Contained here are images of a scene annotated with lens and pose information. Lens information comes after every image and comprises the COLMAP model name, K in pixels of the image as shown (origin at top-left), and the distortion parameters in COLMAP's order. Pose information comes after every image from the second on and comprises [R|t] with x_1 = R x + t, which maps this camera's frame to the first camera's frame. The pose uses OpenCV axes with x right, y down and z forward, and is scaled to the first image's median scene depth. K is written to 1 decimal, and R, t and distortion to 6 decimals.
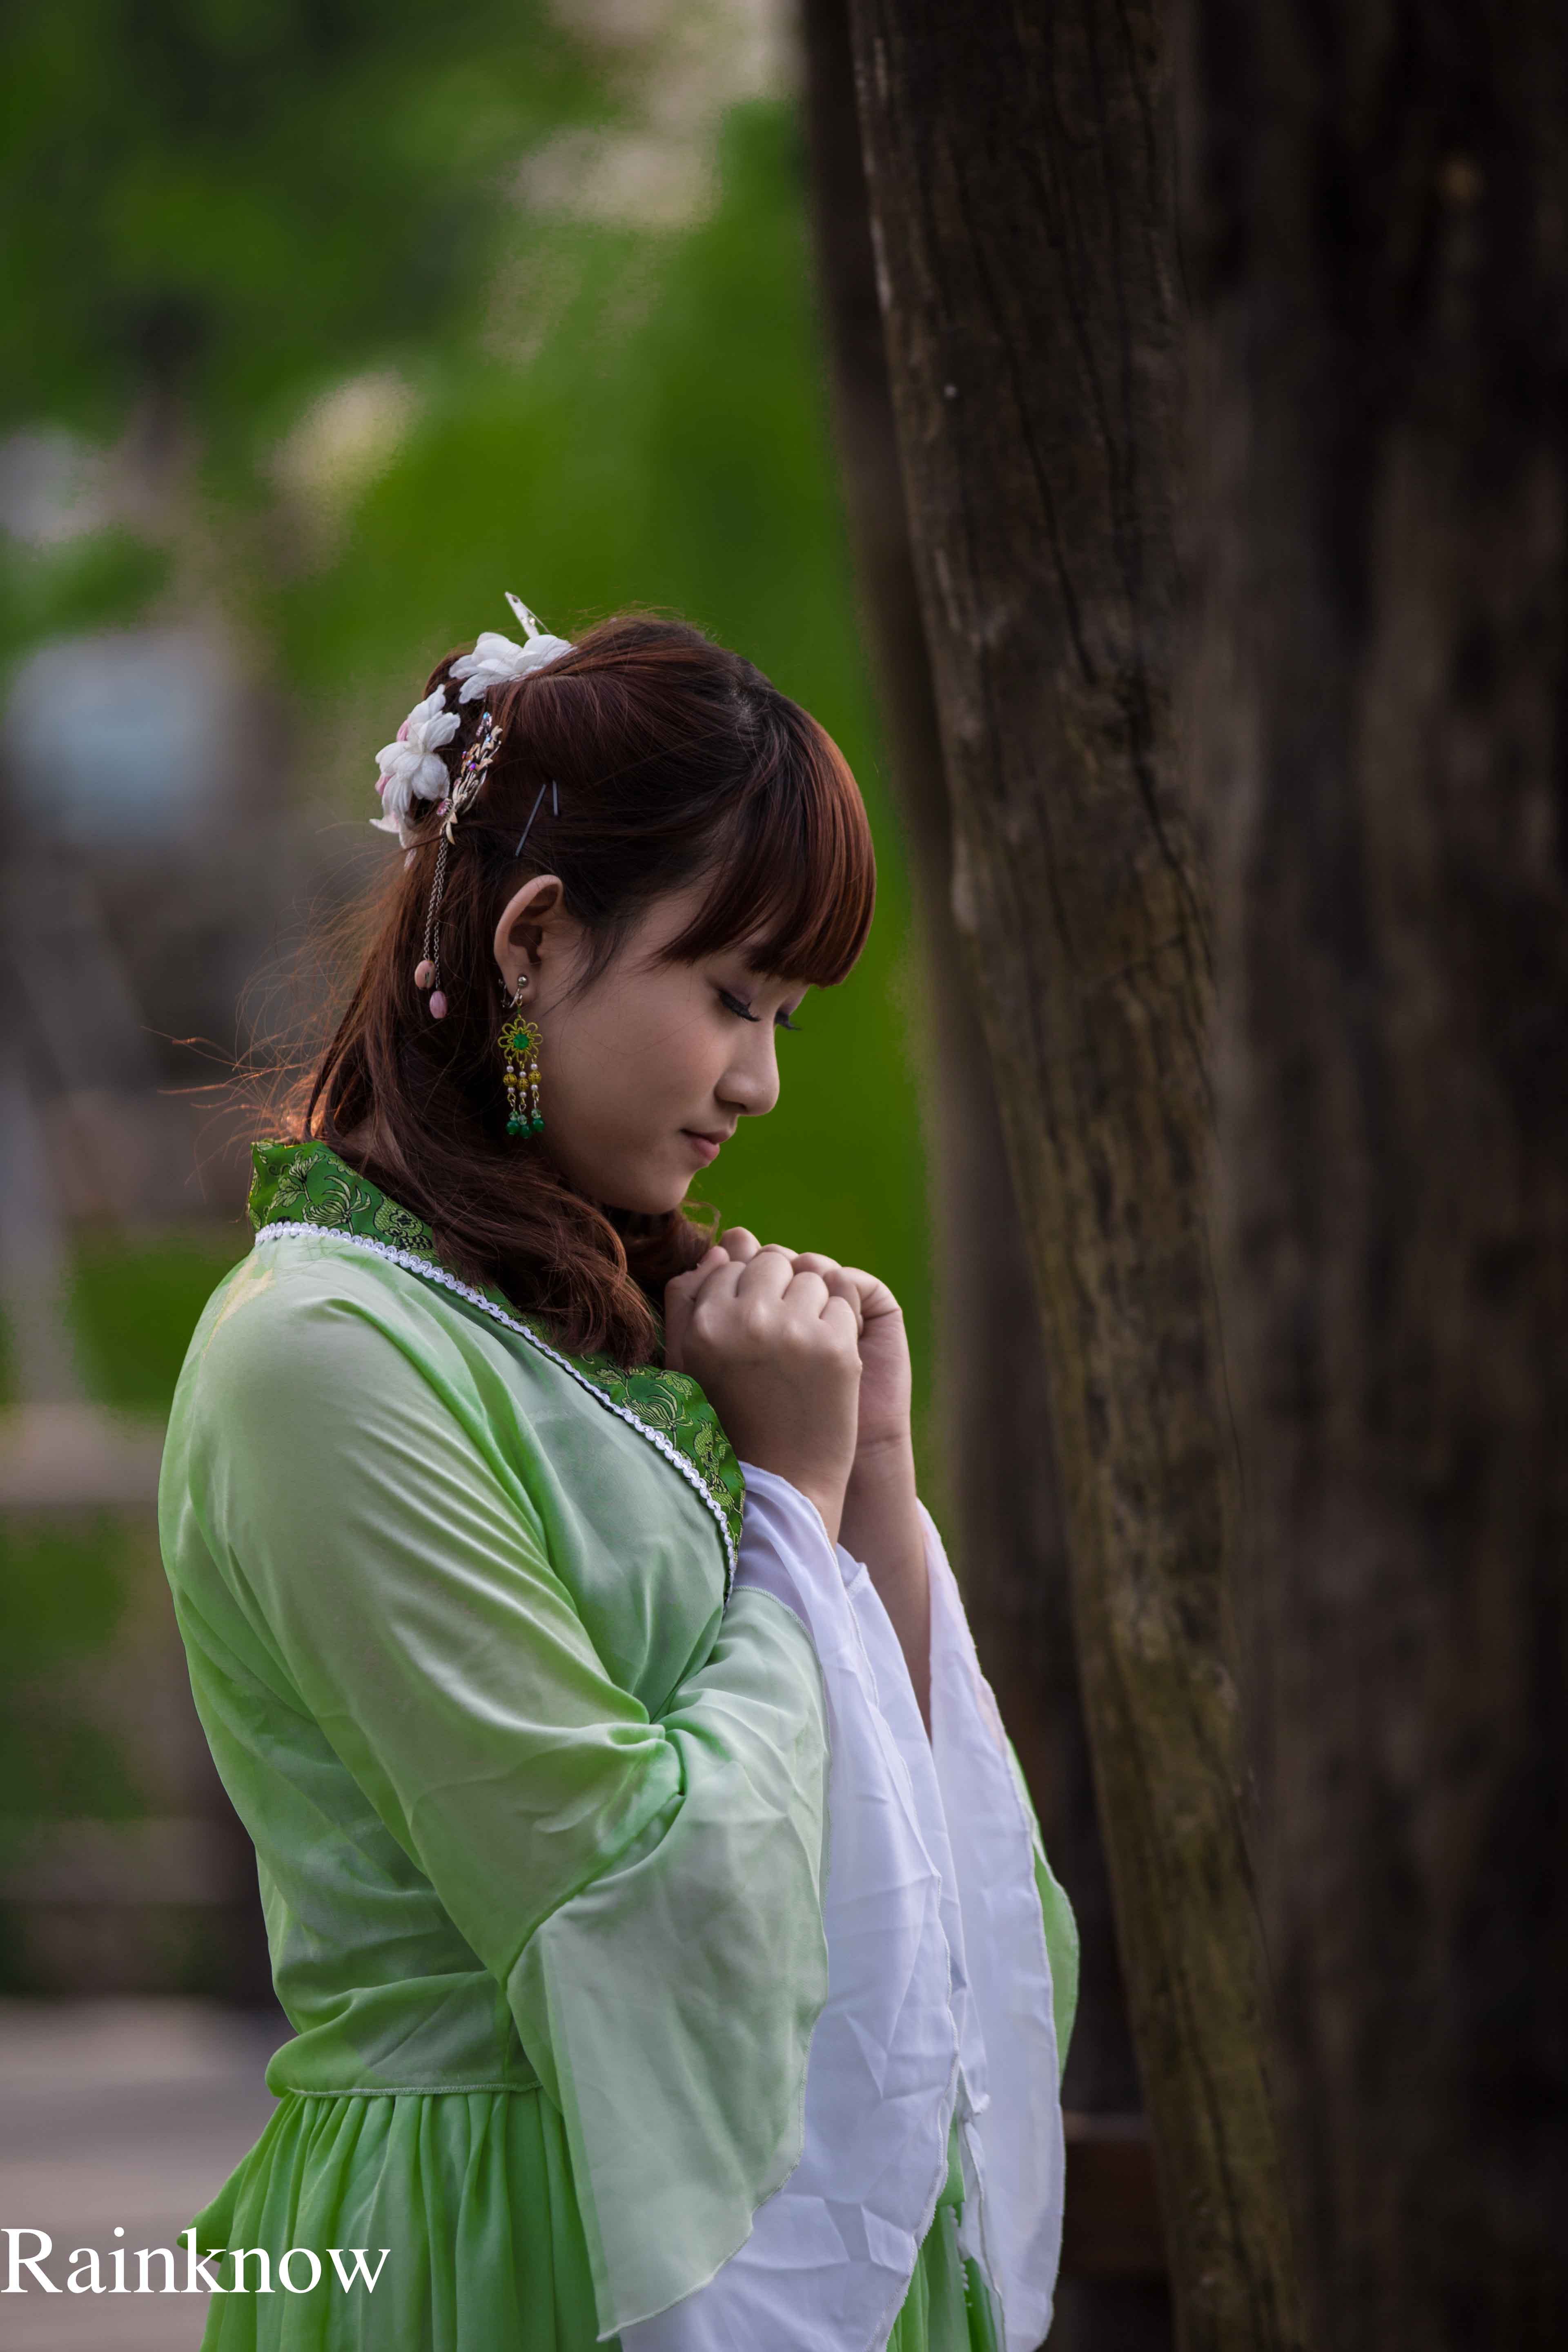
lens RADIAL K [[13572.0, 0, 783.6], [0, 13572.0, 1163.2], [0, 0, 1]] dist [1.954255, 0.000000]
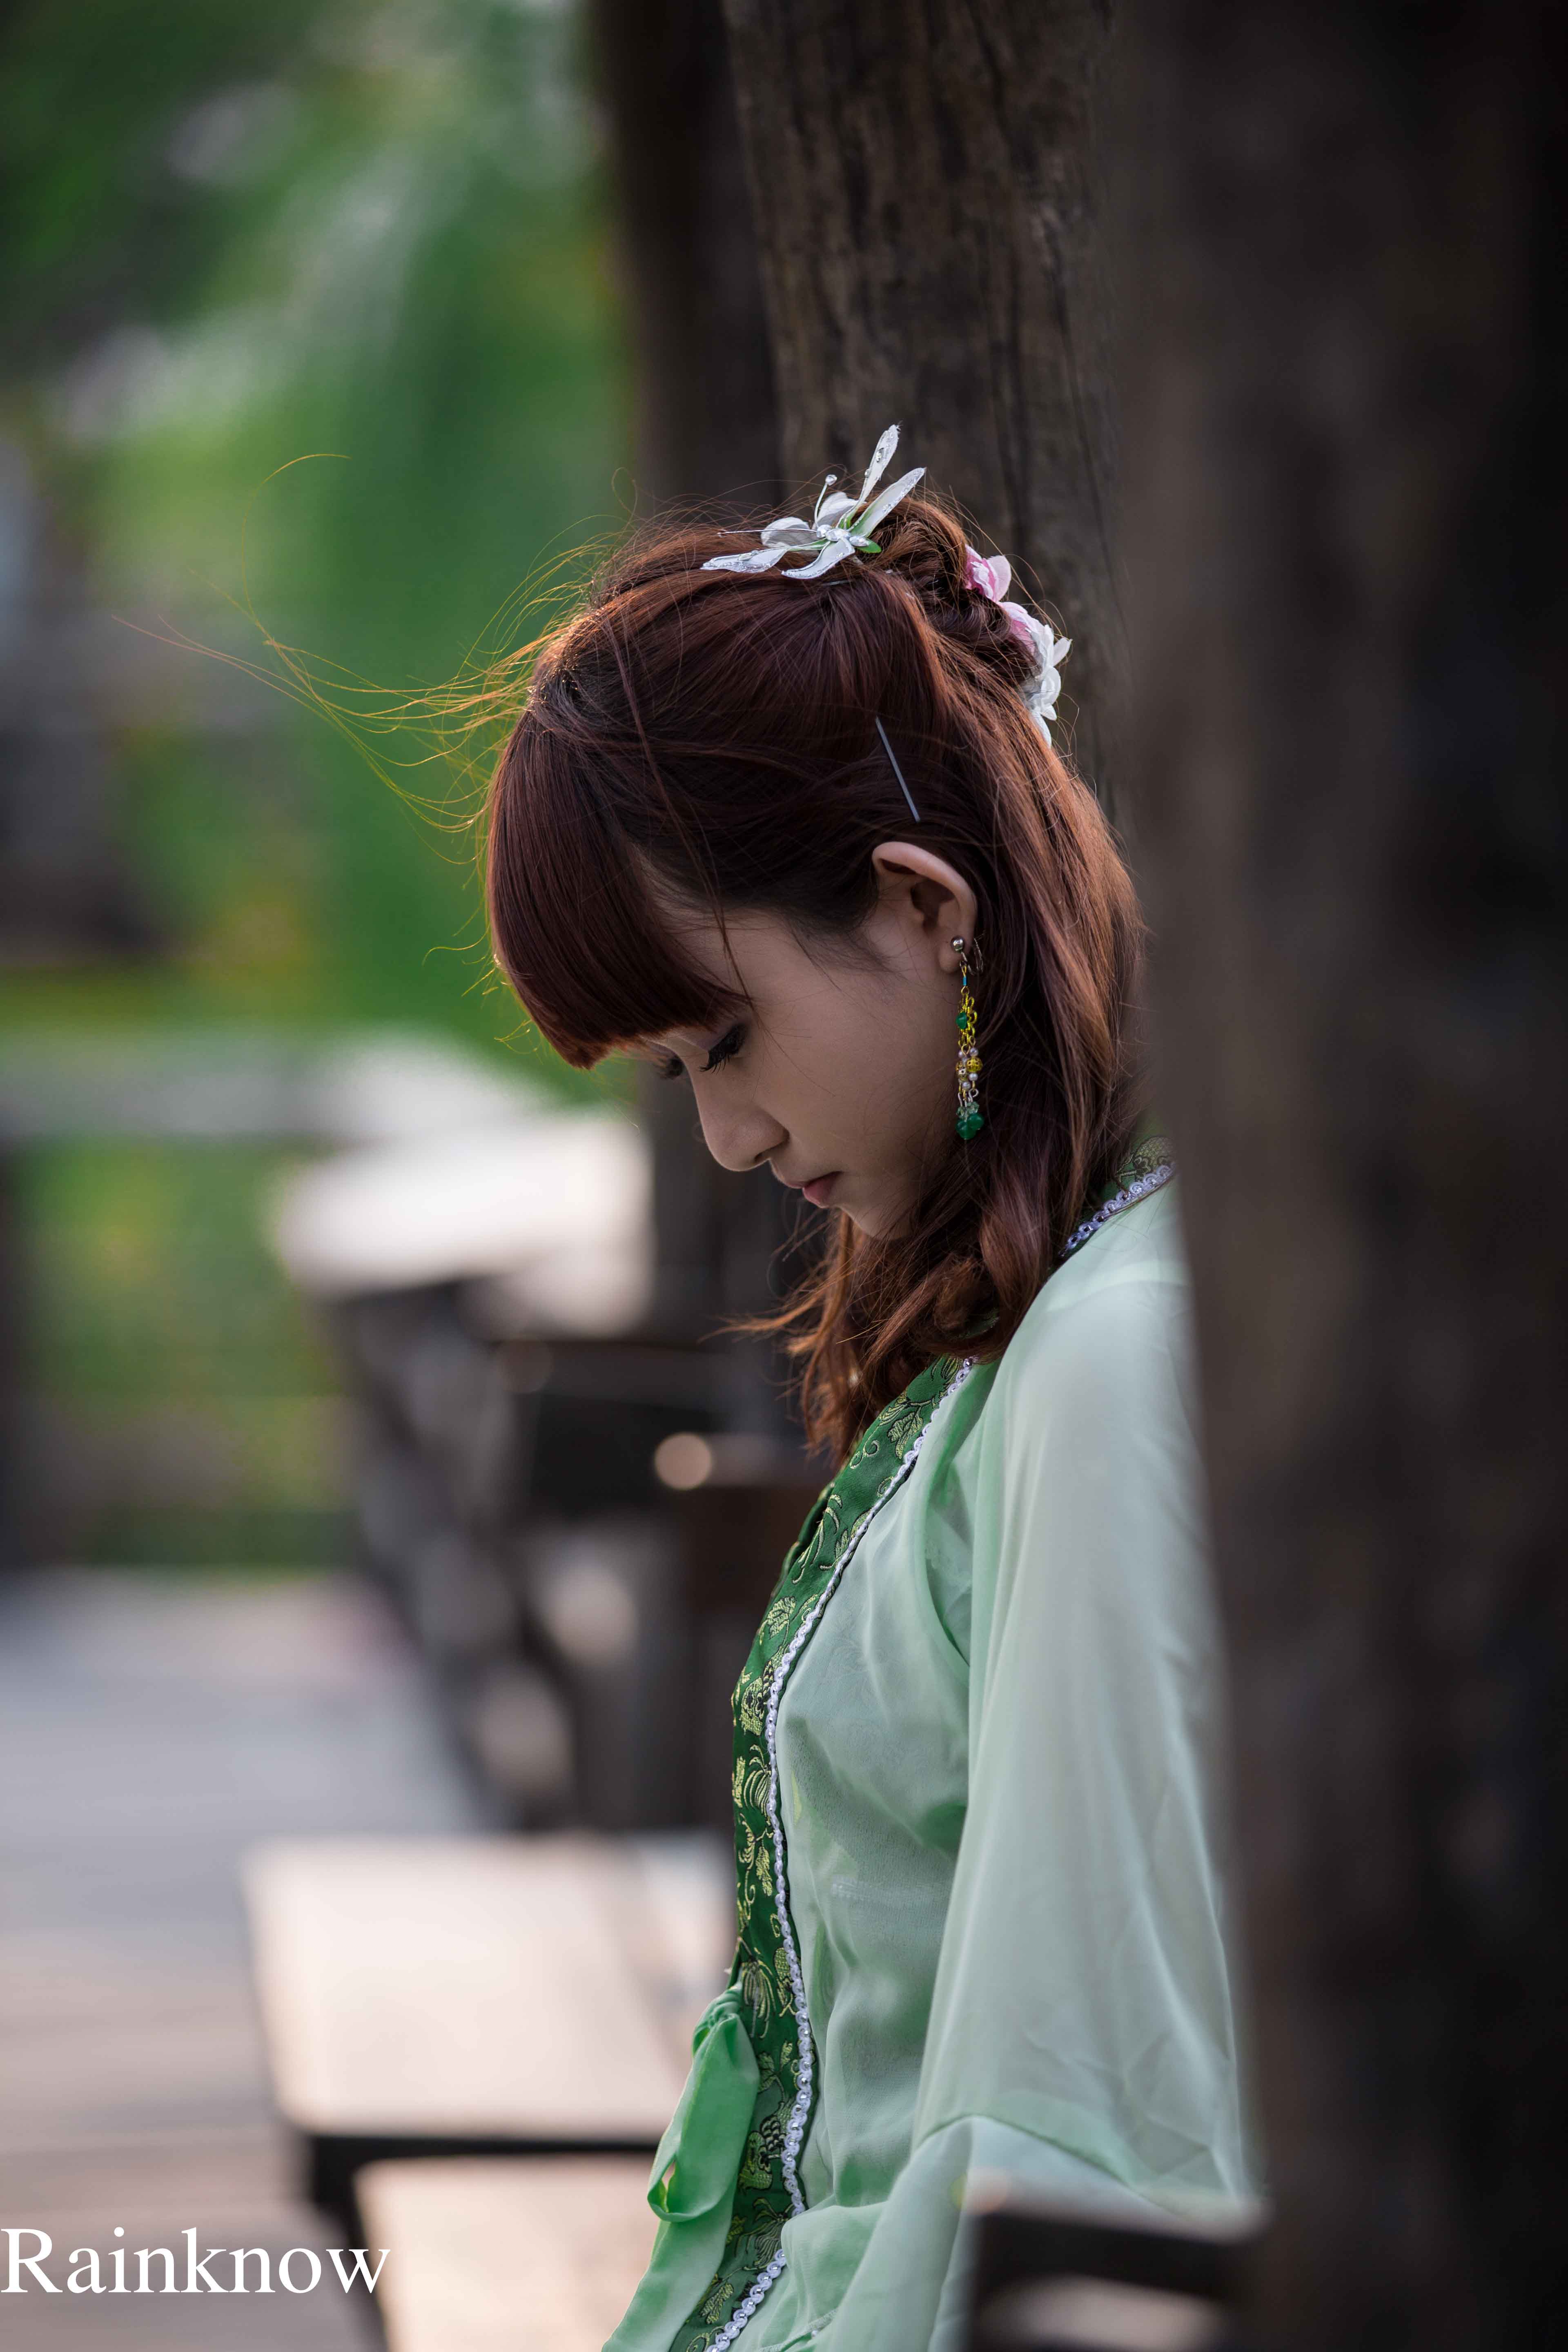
lens RADIAL K [[10526.3, 0, 783.5], [0, 10526.3, 1177.1], [0, 0, 1]] dist [1.016735, 0.000000]
pose [[0.999045, 0.033568, 0.027955, 0.002825], [-0.033575, 0.999436, -0.000217, 0.062870], [-0.027947, -0.000722, 0.999609, 0.350660]]
